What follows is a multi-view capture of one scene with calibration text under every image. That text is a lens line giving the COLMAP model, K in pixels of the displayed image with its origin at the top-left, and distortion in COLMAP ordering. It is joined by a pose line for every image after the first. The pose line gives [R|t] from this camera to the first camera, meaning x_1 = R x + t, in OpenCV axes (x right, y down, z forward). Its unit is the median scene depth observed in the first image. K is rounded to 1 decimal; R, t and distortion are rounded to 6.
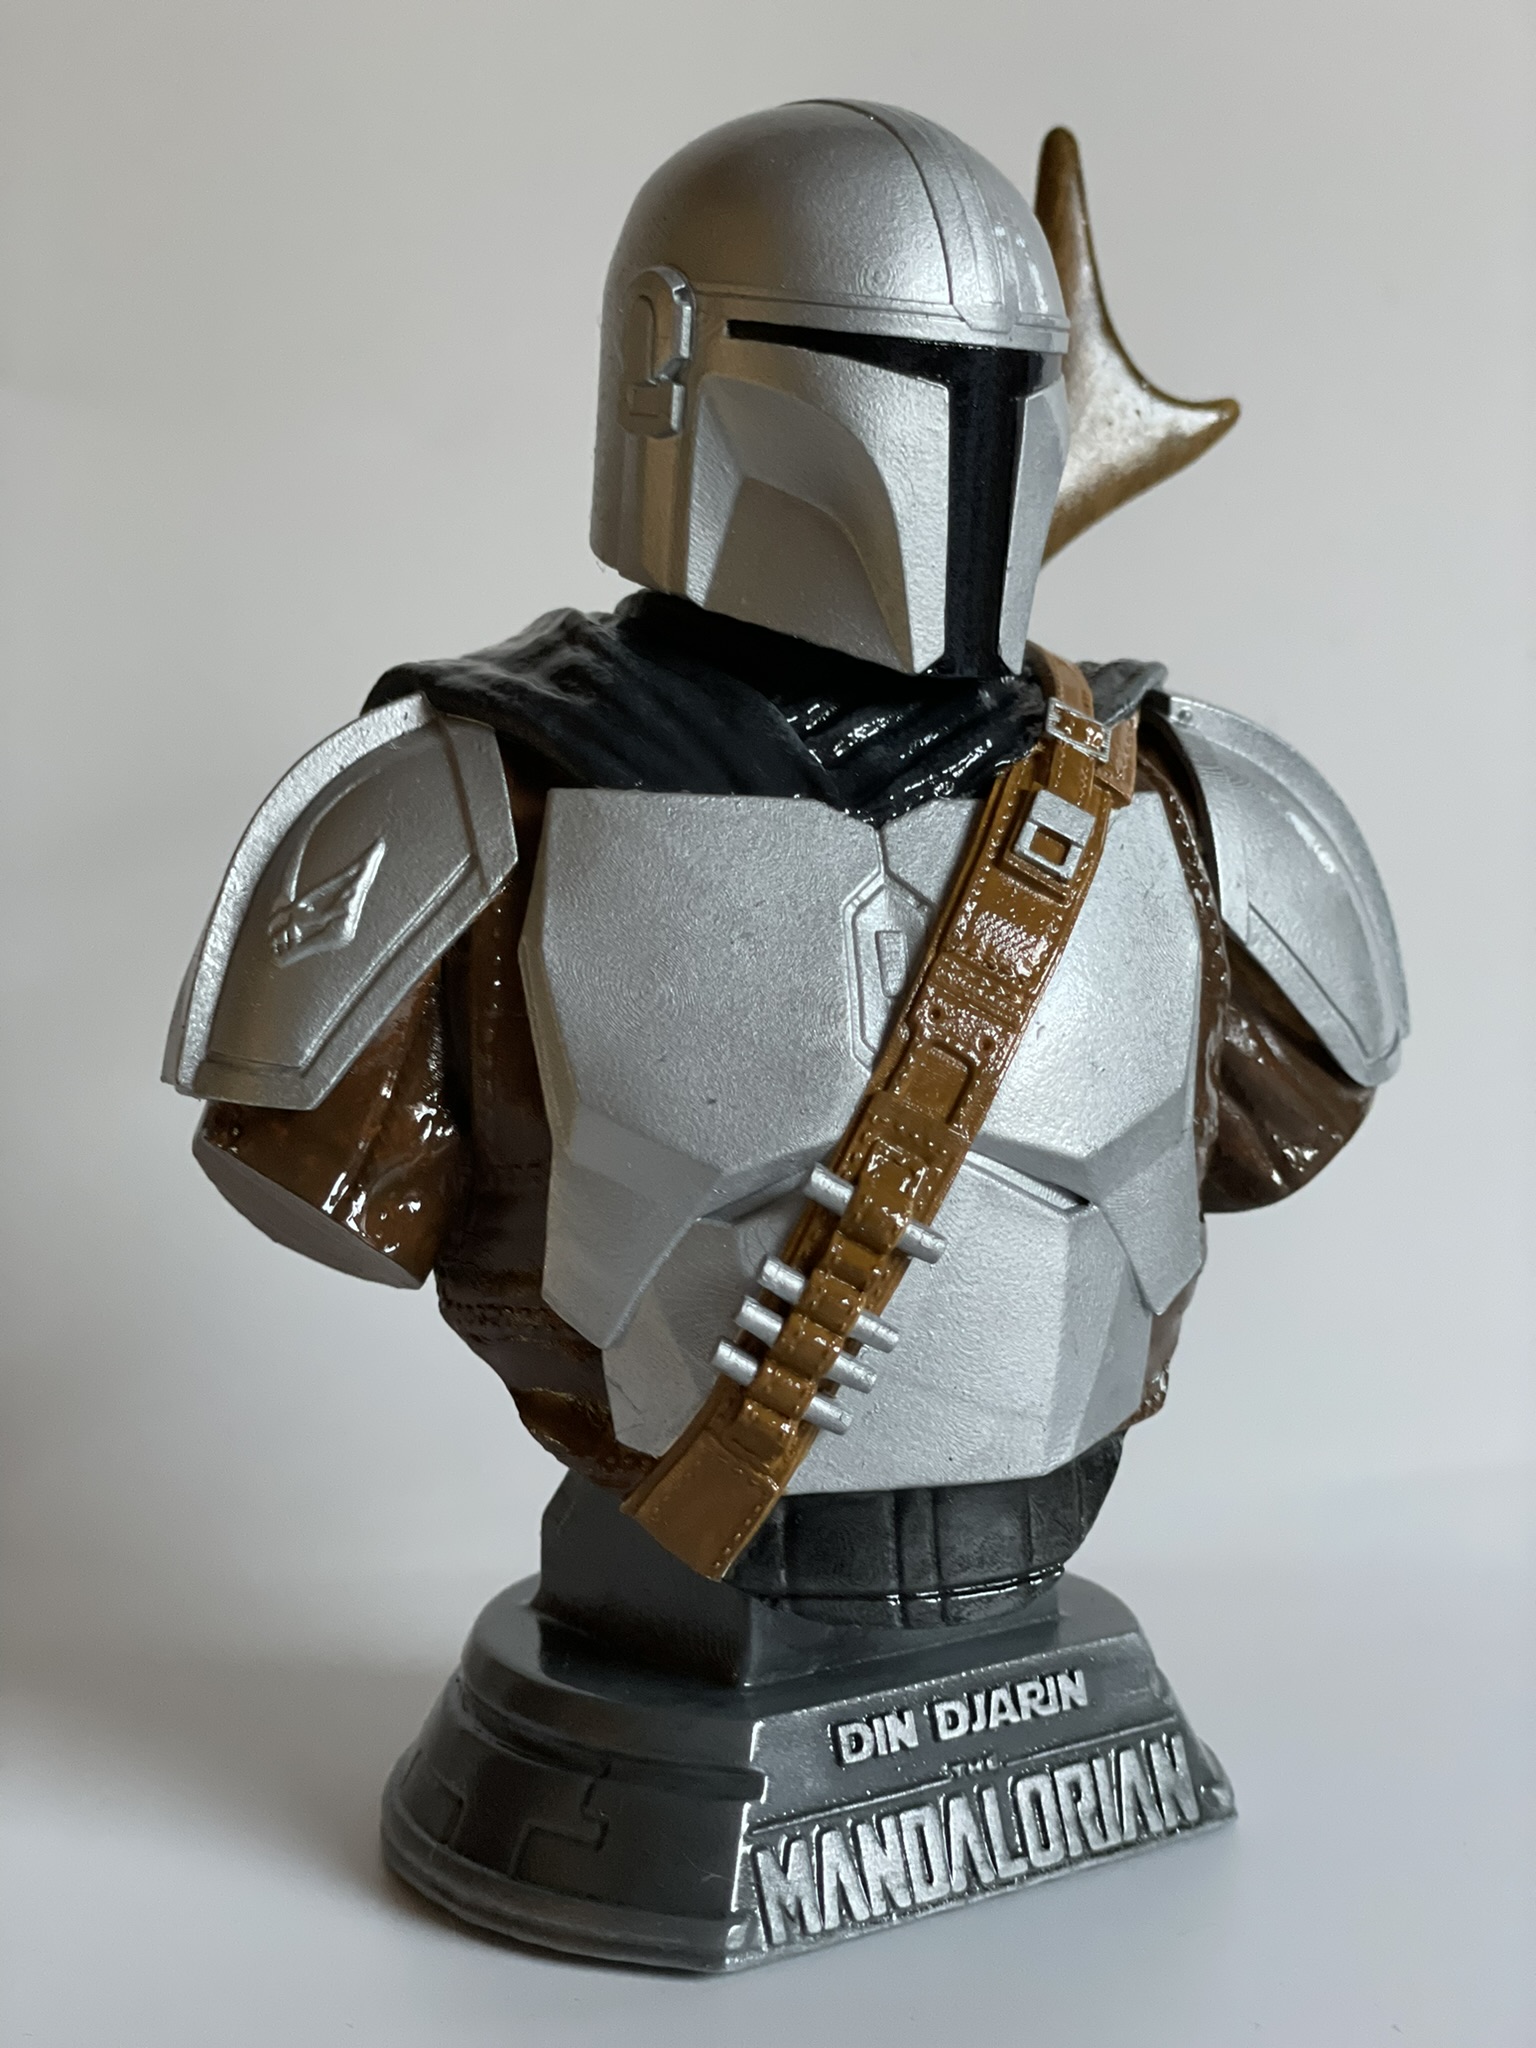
lens RADIAL K [[3176.4, 0, 766.7], [0, 3176.4, 1035.9], [0, 0, 1]] dist [-0.035857, 0.000000]
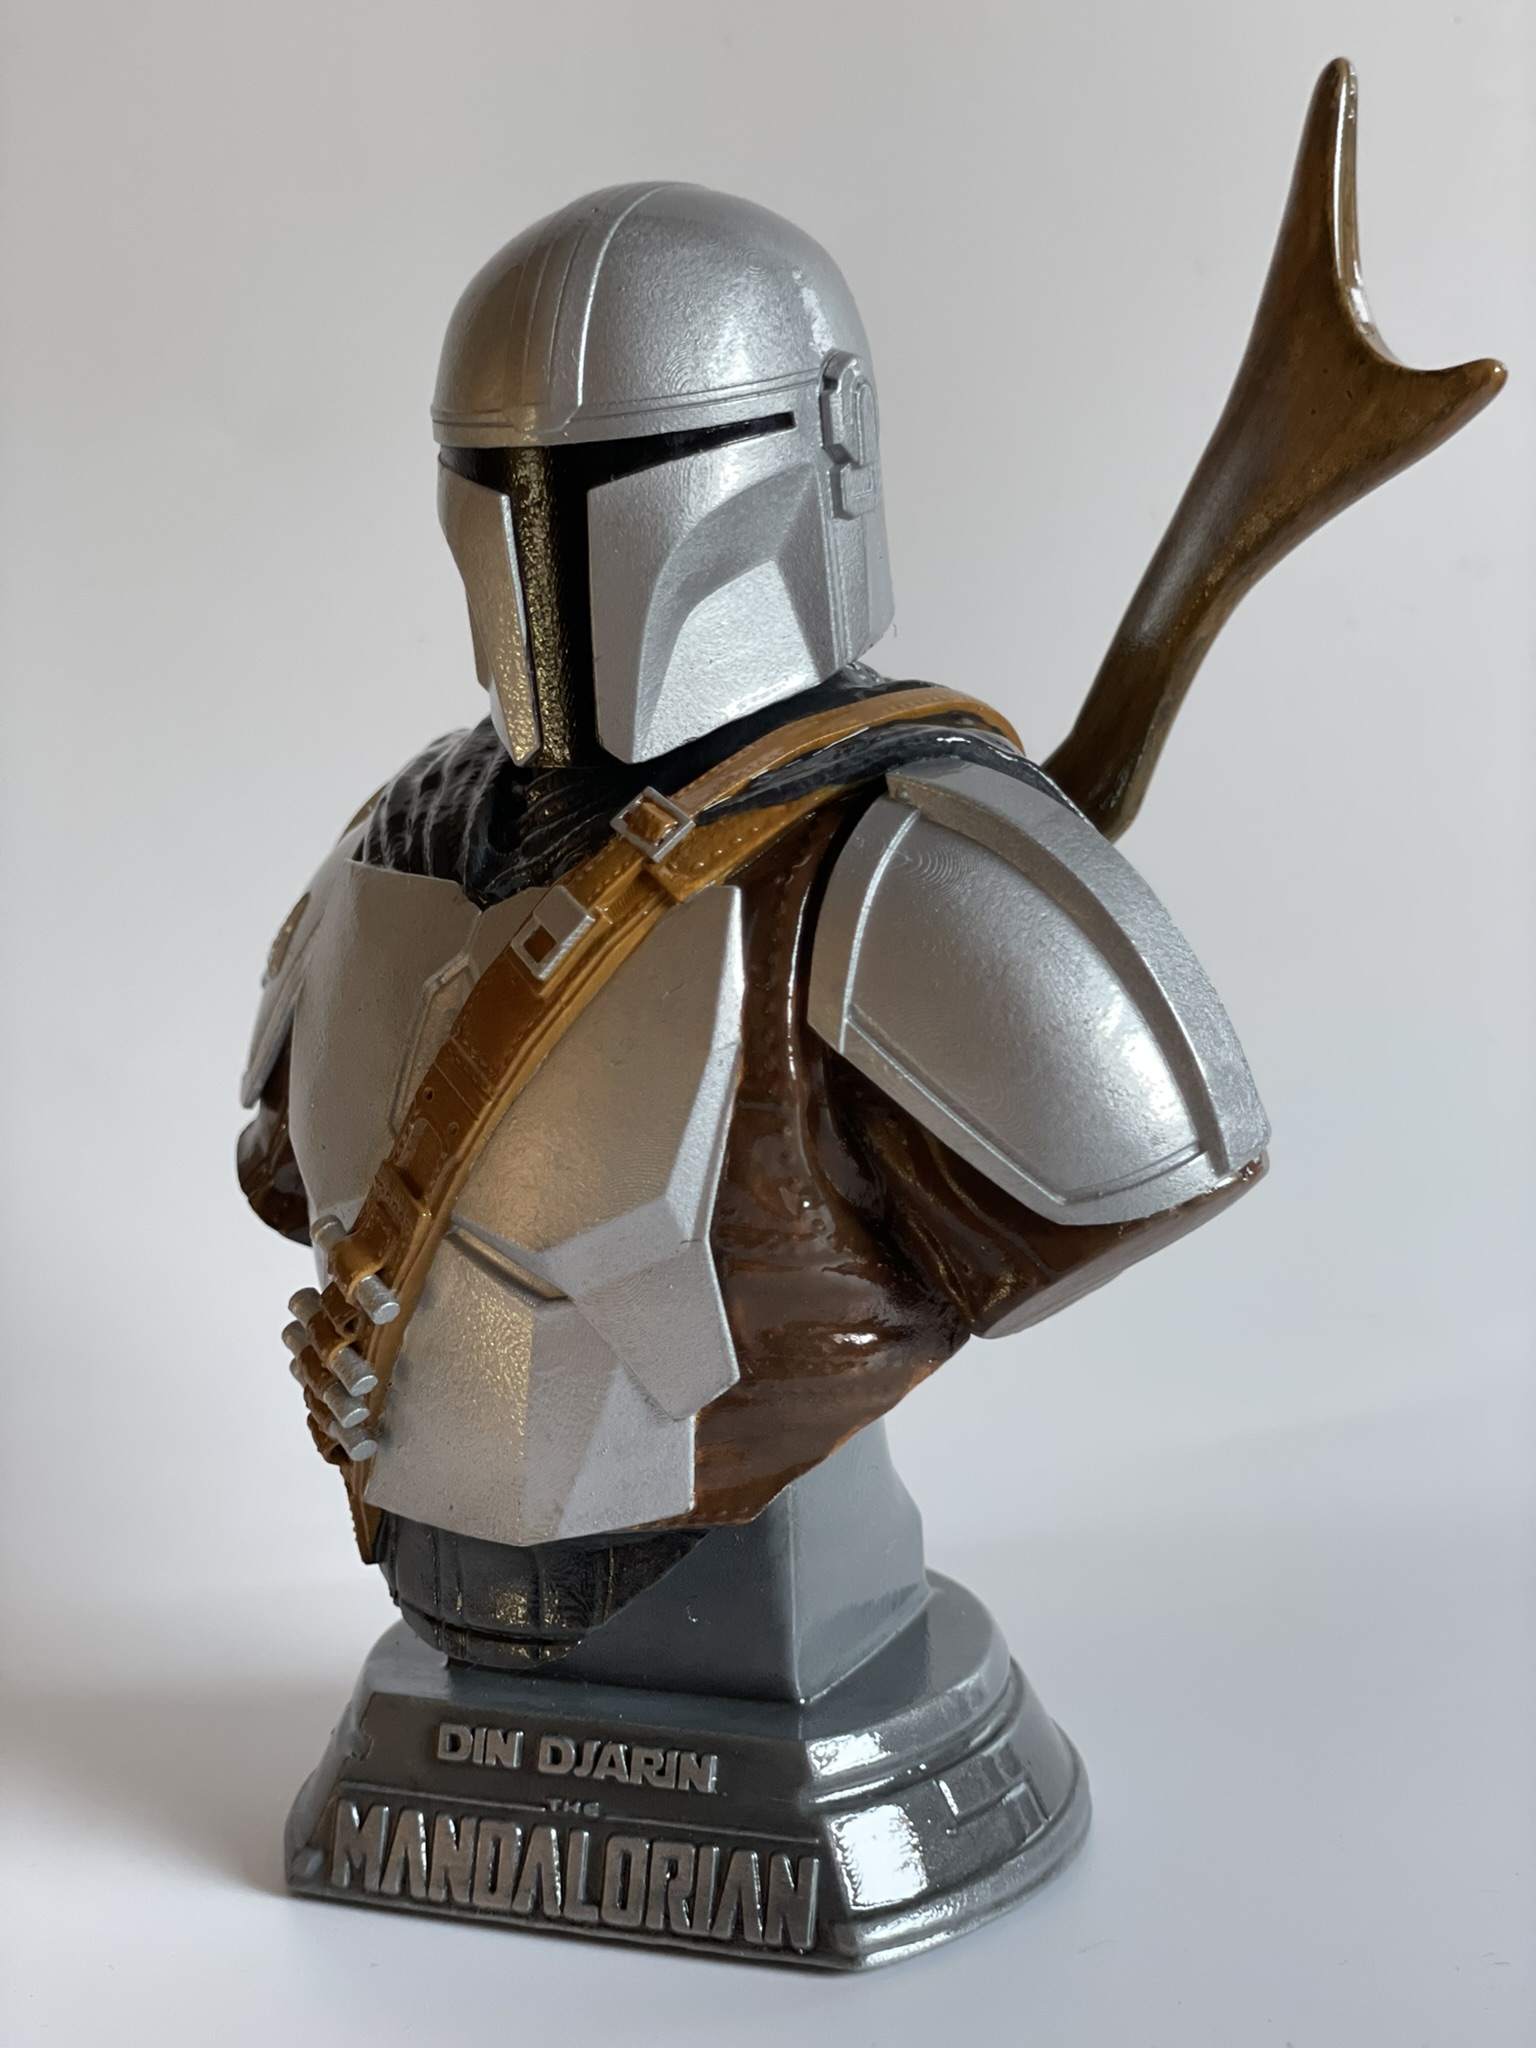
lens RADIAL K [[3176.4, 0, 763.7], [0, 3176.4, 1019.7], [0, 0, 1]] dist [-0.035857, 0.000000]
pose [[0.489136, 0.105077, -0.865855, 0.997120], [-0.030783, 0.994178, 0.103260, -0.141590], [0.871664, -0.023855, 0.489523, 0.558946]]
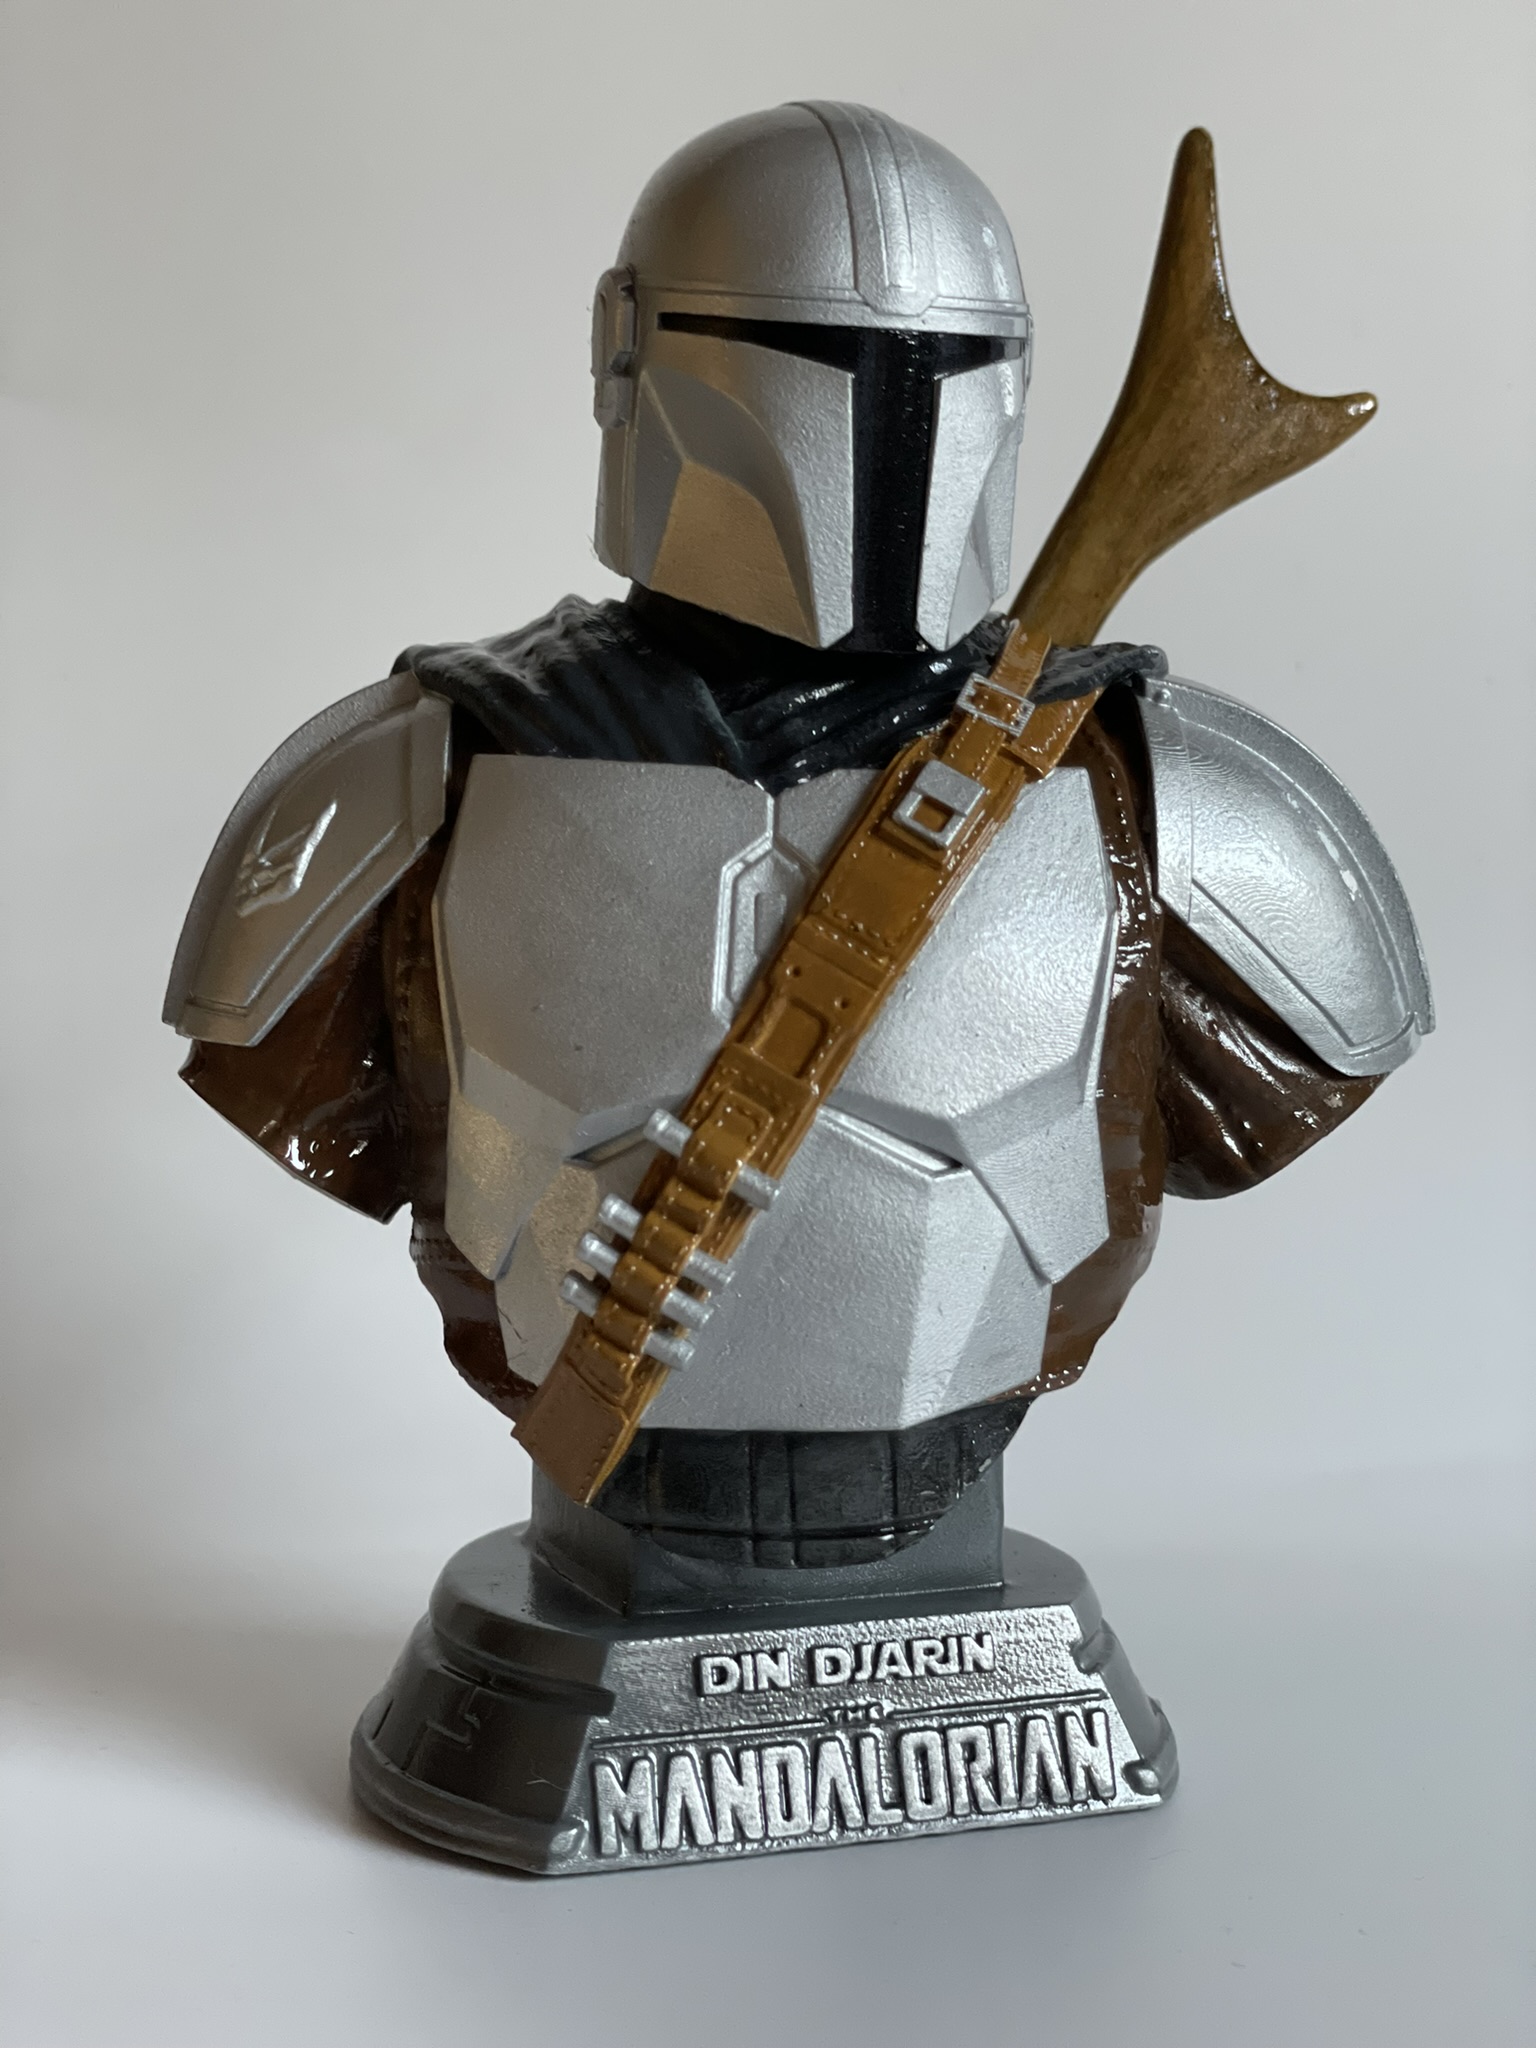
lens RADIAL K [[3176.4, 0, 794.4], [0, 3176.4, 1077.0], [0, 0, 1]] dist [-0.035857, 0.000000]
pose [[0.959330, 0.035392, -0.280059, 0.333146], [-0.038731, 0.999229, -0.006397, 0.032704], [0.279616, 0.016984, 0.959962, 0.006430]]
